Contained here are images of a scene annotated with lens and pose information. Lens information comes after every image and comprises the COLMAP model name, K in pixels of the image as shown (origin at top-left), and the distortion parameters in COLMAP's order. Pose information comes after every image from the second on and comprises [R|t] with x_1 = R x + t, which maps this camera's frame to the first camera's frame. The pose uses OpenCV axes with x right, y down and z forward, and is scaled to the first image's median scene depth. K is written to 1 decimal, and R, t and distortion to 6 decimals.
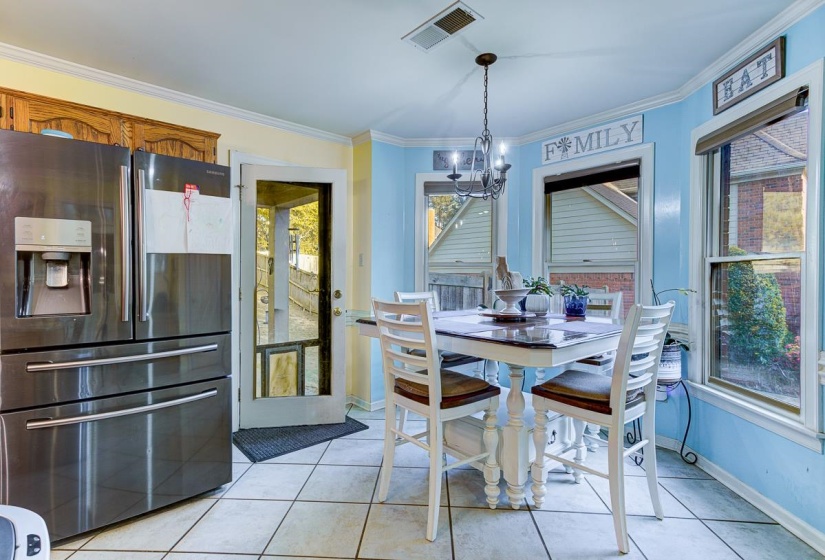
lens RADIAL K [[397.6, 0, 413.5], [0, 397.6, 279.0], [0, 0, 1]] dist [0.010180, 0.004778]
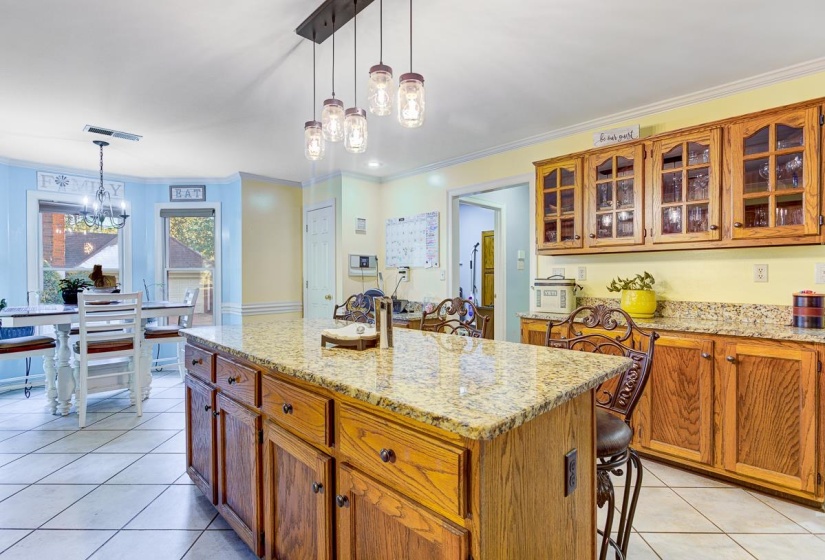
lens RADIAL K [[397.6, 0, 413.1], [0, 397.6, 280.1], [0, 0, 1]] dist [0.010180, 0.004778]
pose [[-0.068321, -0.009732, 0.997616, -1.530213], [0.004773, 0.999938, 0.010081, -0.008117], [-0.997652, 0.005450, -0.068270, -0.139760]]
